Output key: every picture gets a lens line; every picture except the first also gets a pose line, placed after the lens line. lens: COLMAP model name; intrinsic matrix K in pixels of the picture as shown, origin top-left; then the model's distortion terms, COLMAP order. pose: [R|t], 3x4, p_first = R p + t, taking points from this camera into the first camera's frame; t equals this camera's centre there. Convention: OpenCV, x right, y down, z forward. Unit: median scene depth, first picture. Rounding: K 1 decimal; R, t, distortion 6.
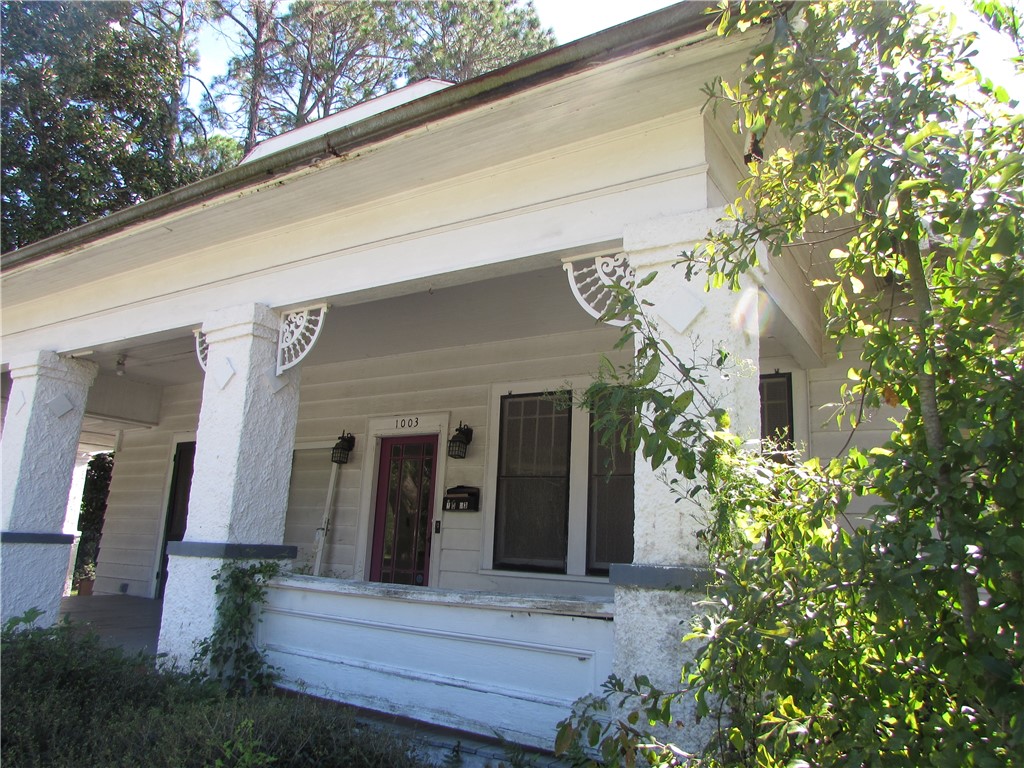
lens RADIAL K [[724.3, 0, 518.3], [0, 724.3, 377.8], [0, 0, 1]] dist [-0.024893, 0.013541]
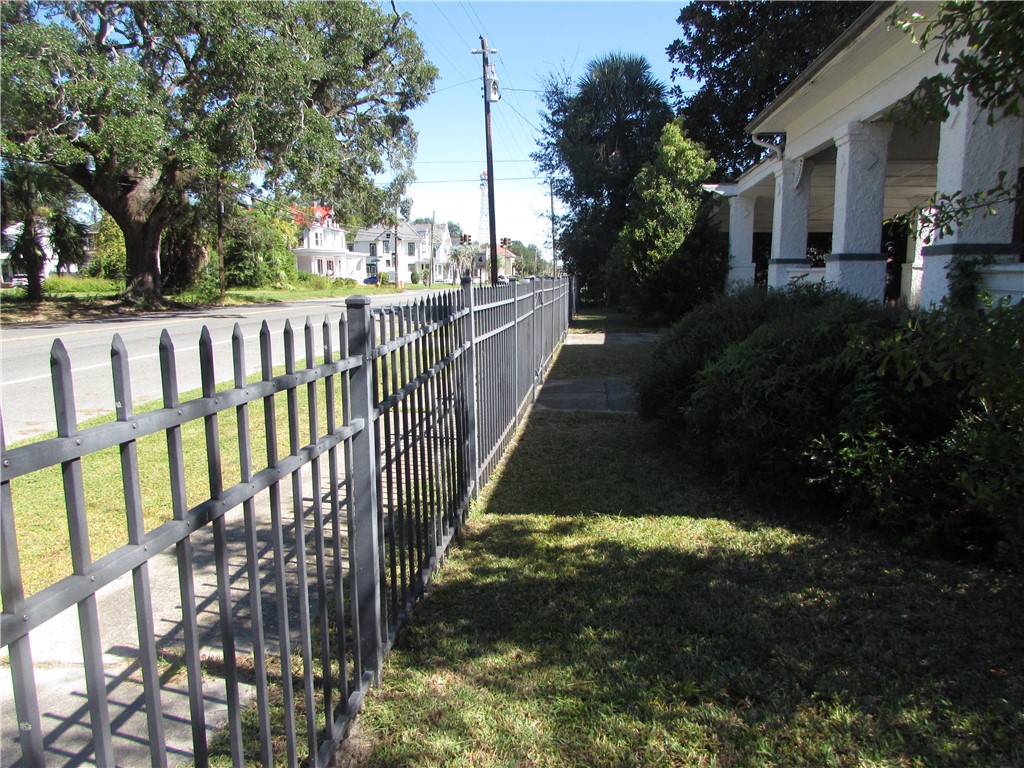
lens RADIAL K [[724.3, 0, 514.5], [0, 724.3, 381.5], [0, 0, 1]] dist [-0.024893, 0.013541]
pose [[0.433226, 0.094117, -0.896357, 0.354736], [0.221448, 0.952930, 0.207088, 0.007440], [0.873656, -0.288213, 0.391992, -0.254921]]
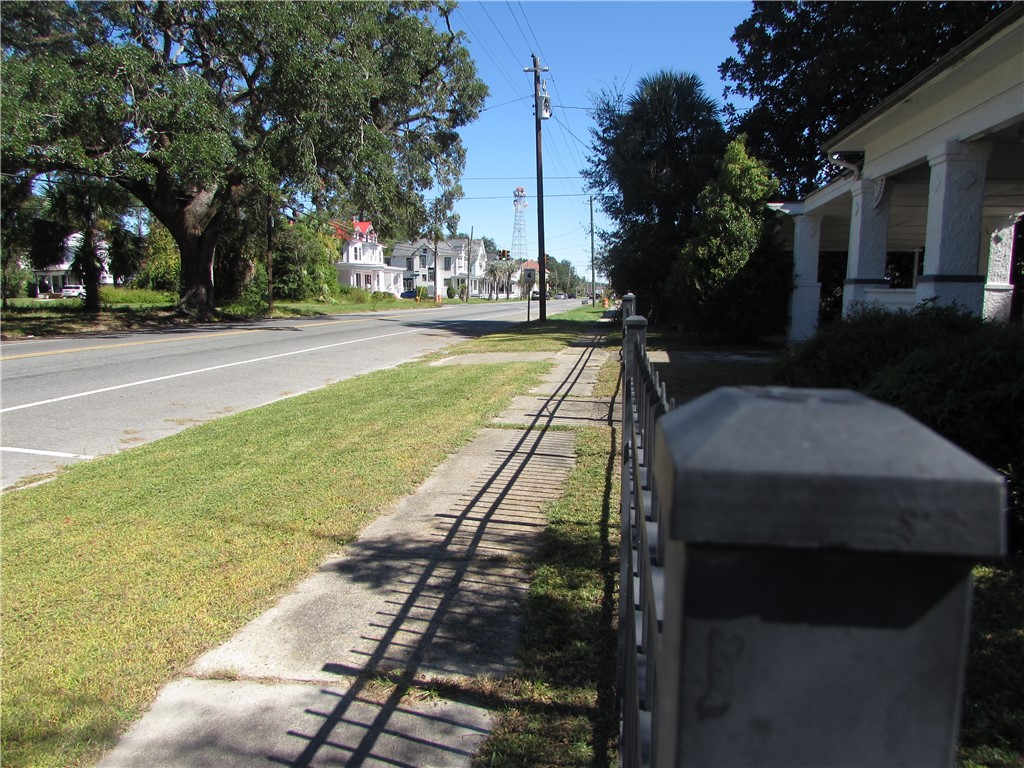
lens RADIAL K [[724.3, 0, 514.3], [0, 724.3, 383.2], [0, 0, 1]] dist [-0.024893, 0.013541]
pose [[0.392147, 0.084024, -0.916057, 0.305368], [0.213749, 0.960241, 0.179579, -0.019626], [0.894725, -0.266228, 0.358595, -0.349675]]
